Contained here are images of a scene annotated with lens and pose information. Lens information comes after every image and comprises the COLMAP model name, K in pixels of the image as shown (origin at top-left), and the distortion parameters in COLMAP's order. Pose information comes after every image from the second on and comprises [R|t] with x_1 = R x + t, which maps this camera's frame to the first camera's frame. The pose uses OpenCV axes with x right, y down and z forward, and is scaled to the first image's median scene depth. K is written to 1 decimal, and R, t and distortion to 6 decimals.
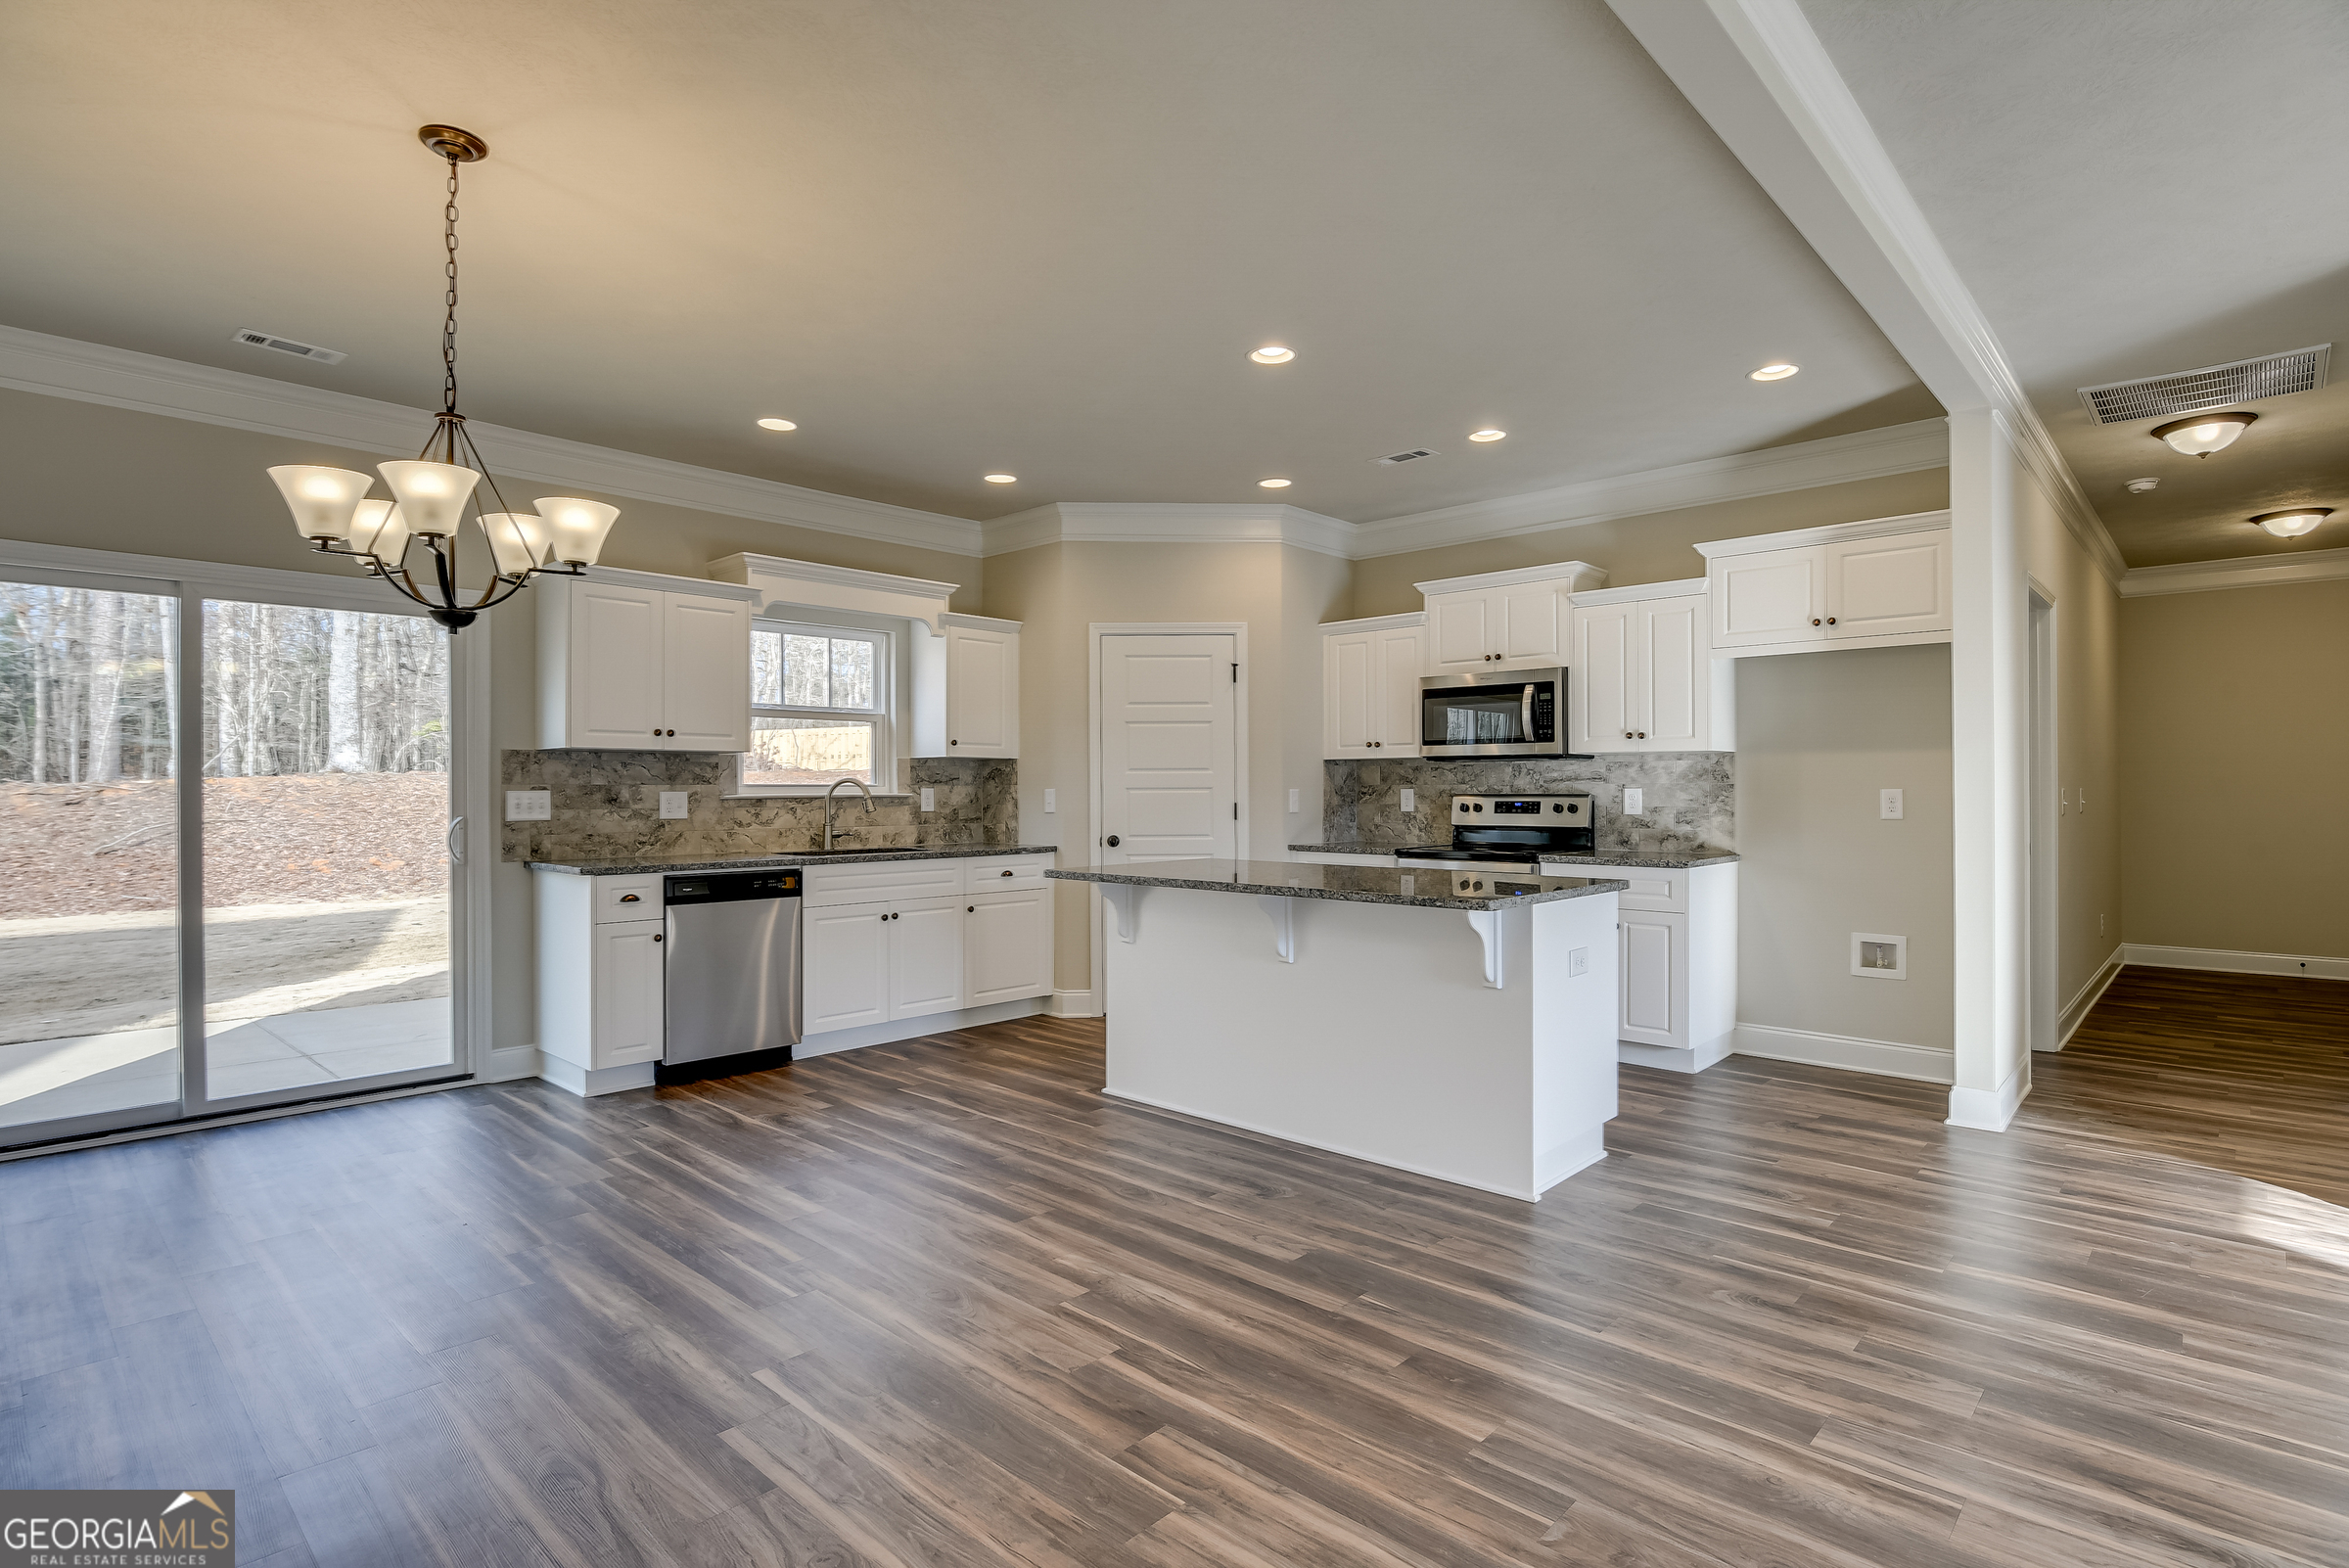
lens RADIAL K [[1165.7, 0, 1179.0], [0, 1165.7, 786.1], [0, 0, 1]] dist [0.004173, -0.000144]
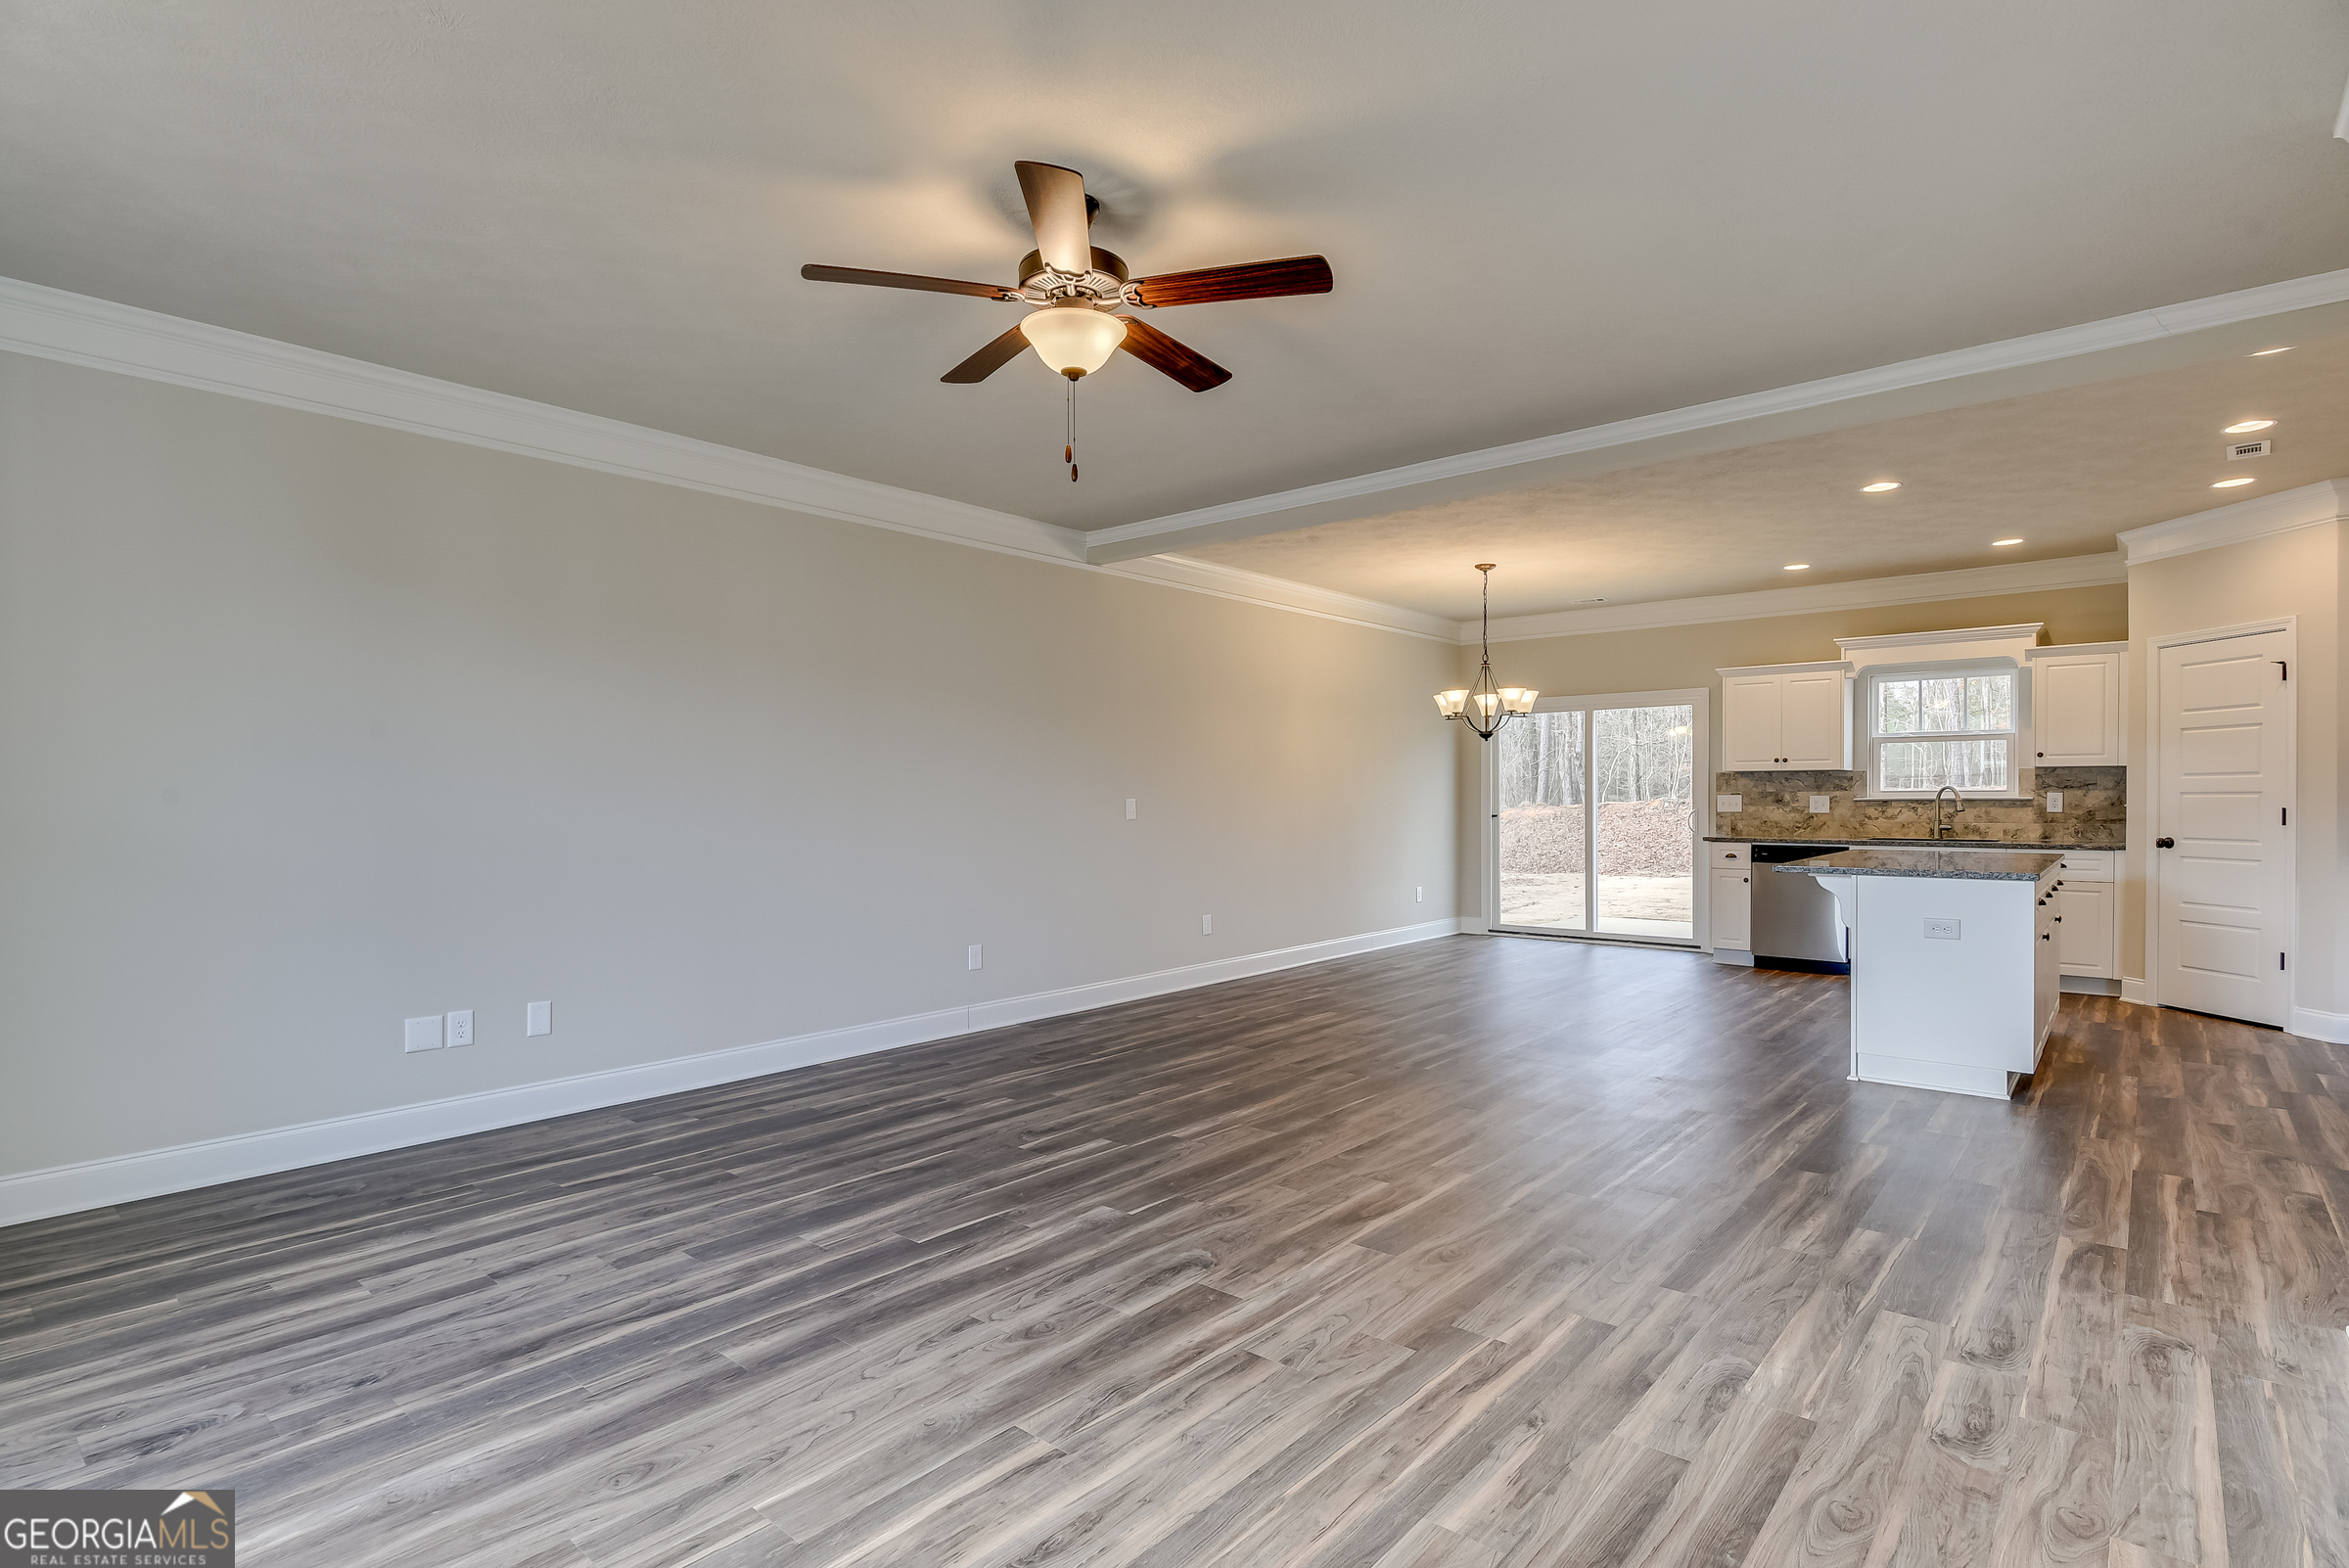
lens RADIAL K [[1165.7, 0, 1179.6], [0, 1165.7, 791.2], [0, 0, 1]] dist [0.004173, -0.000144]
pose [[0.043627, -0.002390, -0.999045, 1.036281], [0.006988, 0.999973, -0.002087, -0.003788], [0.999023, -0.006890, 0.043643, 0.066711]]
